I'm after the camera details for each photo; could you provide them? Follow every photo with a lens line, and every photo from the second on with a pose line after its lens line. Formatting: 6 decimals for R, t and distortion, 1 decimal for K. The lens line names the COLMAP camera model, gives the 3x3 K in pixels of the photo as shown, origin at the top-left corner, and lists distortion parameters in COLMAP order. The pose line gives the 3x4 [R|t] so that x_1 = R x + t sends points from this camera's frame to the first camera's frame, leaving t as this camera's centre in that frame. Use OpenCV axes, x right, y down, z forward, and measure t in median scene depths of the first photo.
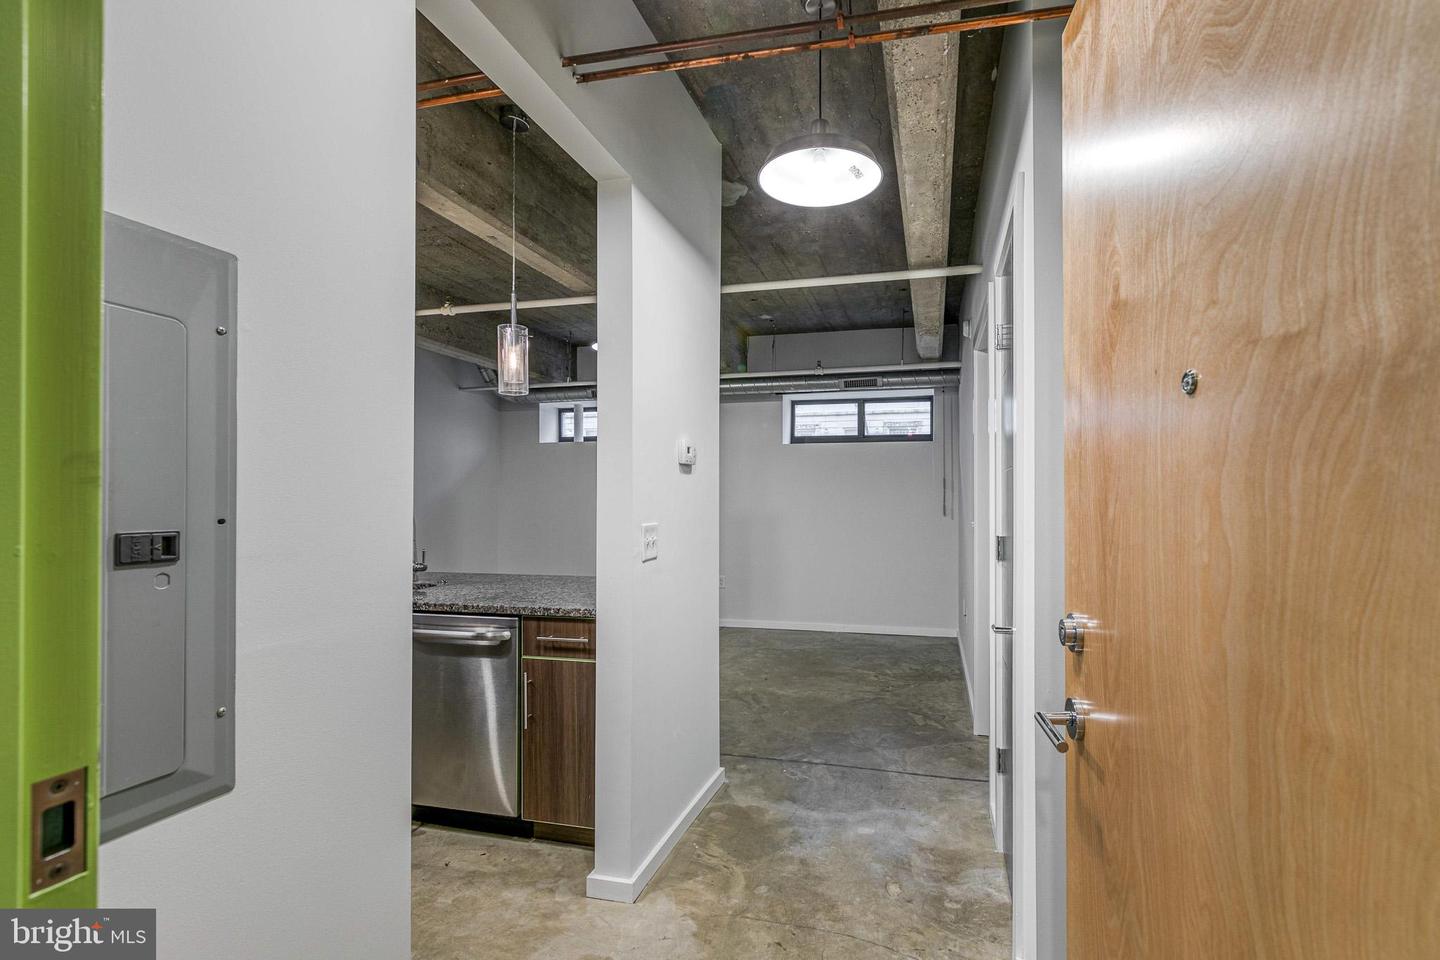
lens RADIAL K [[677.3, 0, 780.7], [0, 677.3, 495.3], [0, 0, 1]] dist [0.002537, 0.000042]
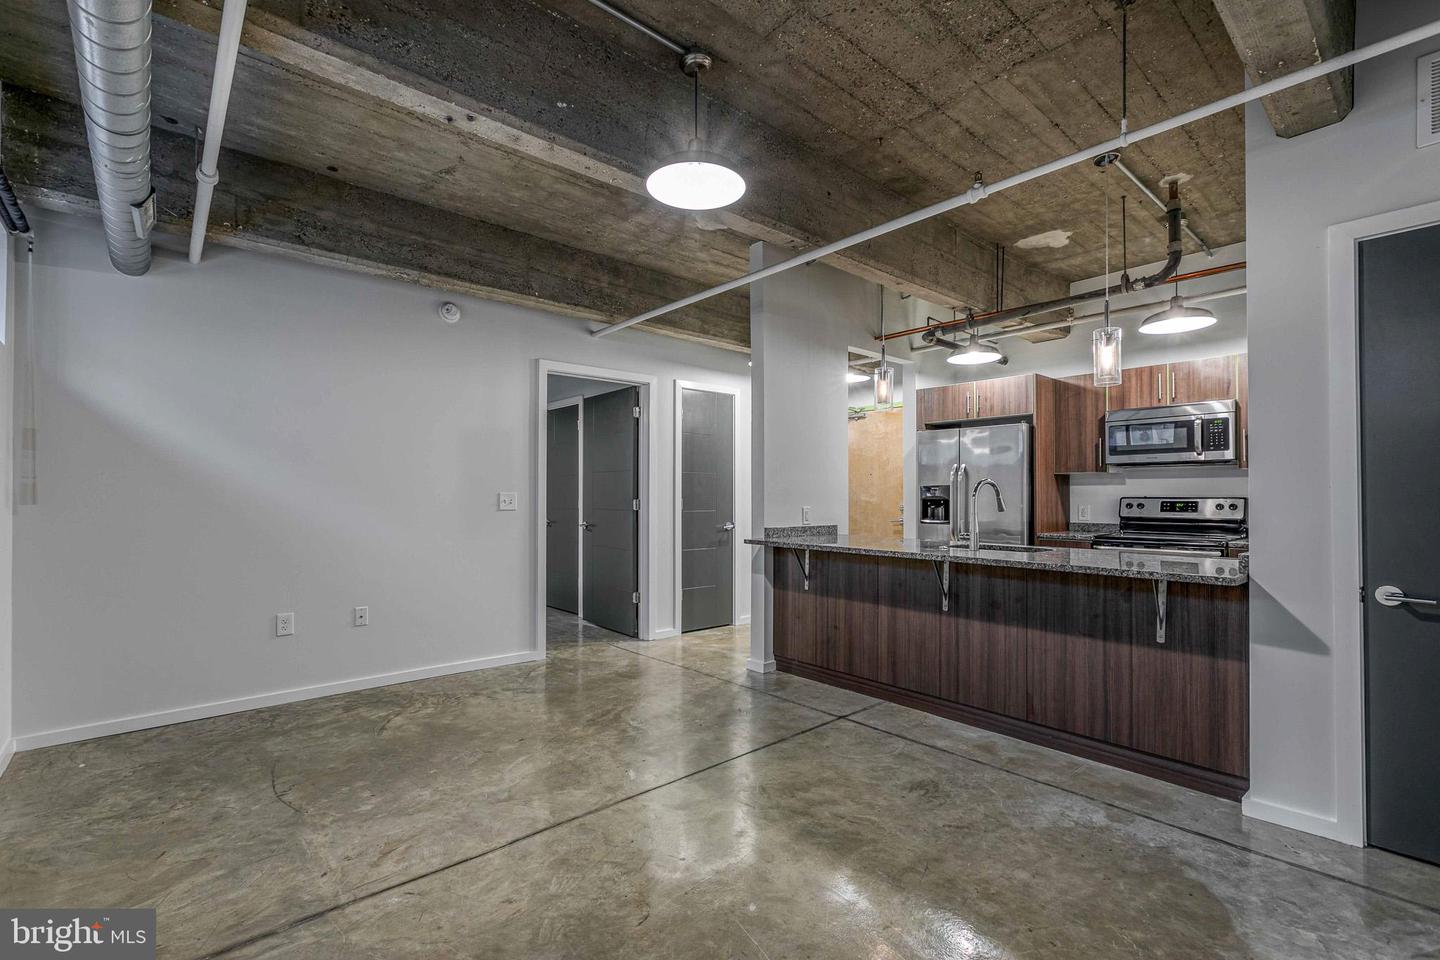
lens RADIAL K [[644.5, 0, 737.1], [0, 644.5, 487.7], [0, 0, 1]] dist [0.000981, -0.000200]
pose [[-0.826611, 0.004622, 0.562754, -0.672200], [-0.005949, 0.999839, -0.016949, 0.039341], [-0.562742, -0.017358, -0.826450, 1.704521]]
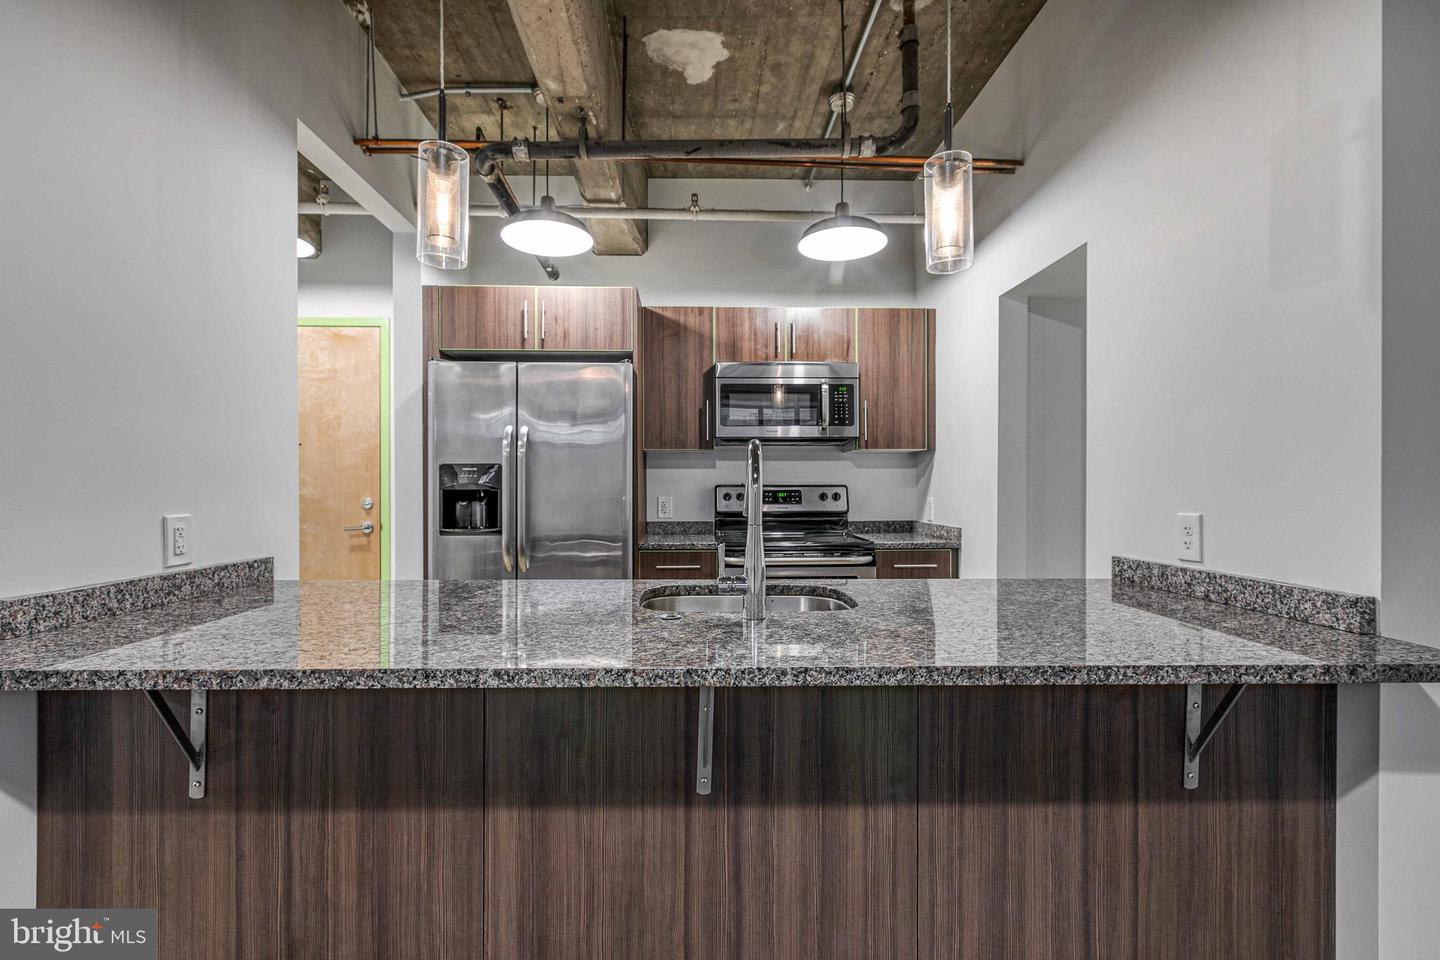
lens RADIAL K [[649.7, 0, 702.6], [0, 649.7, 487.1], [0, 0, 1]] dist [0.001537, -0.000003]
pose [[-0.970214, -0.000096, -0.242251, -0.347846], [0.000945, 0.999991, -0.004182, 0.038607], [0.242249, -0.004286, -0.970205, 1.155868]]
